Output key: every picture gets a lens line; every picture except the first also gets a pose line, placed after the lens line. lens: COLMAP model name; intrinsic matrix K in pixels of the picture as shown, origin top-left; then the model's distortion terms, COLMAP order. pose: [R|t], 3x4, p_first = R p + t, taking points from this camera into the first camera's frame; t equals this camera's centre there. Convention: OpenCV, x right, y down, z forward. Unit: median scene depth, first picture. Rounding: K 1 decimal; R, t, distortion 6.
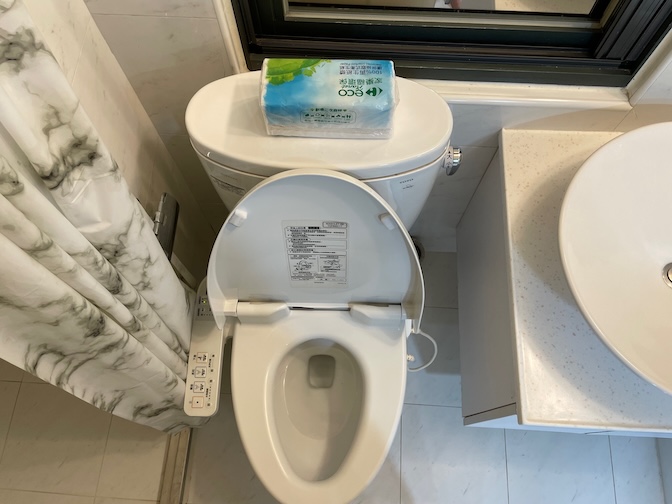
lens RADIAL K [[504.7, 0, 336.0], [0, 504.7, 252.0], [0, 0, 1]] dist [0.110380, -0.147620]
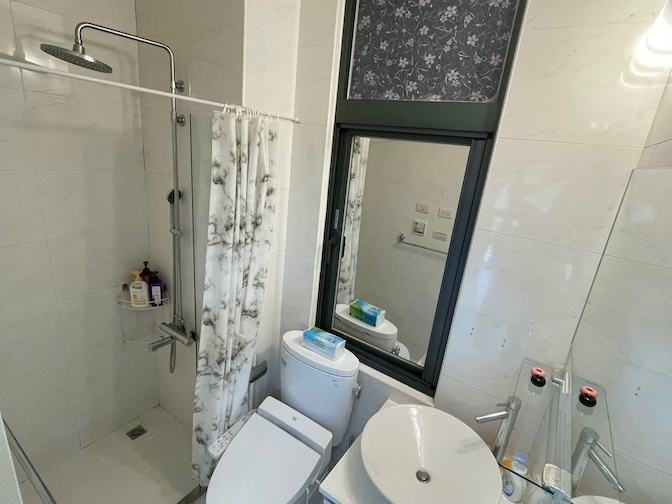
lens RADIAL K [[336.8, 0, 336.0], [0, 336.8, 252.0], [0, 0, 1]] dist [-0.000665, -0.000115]
pose [[0.848371, 0.232013, -0.475853, 0.958383], [-0.521189, 0.523745, -0.673834, 0.804491], [0.092887, 0.819671, 0.565253, -0.661714]]
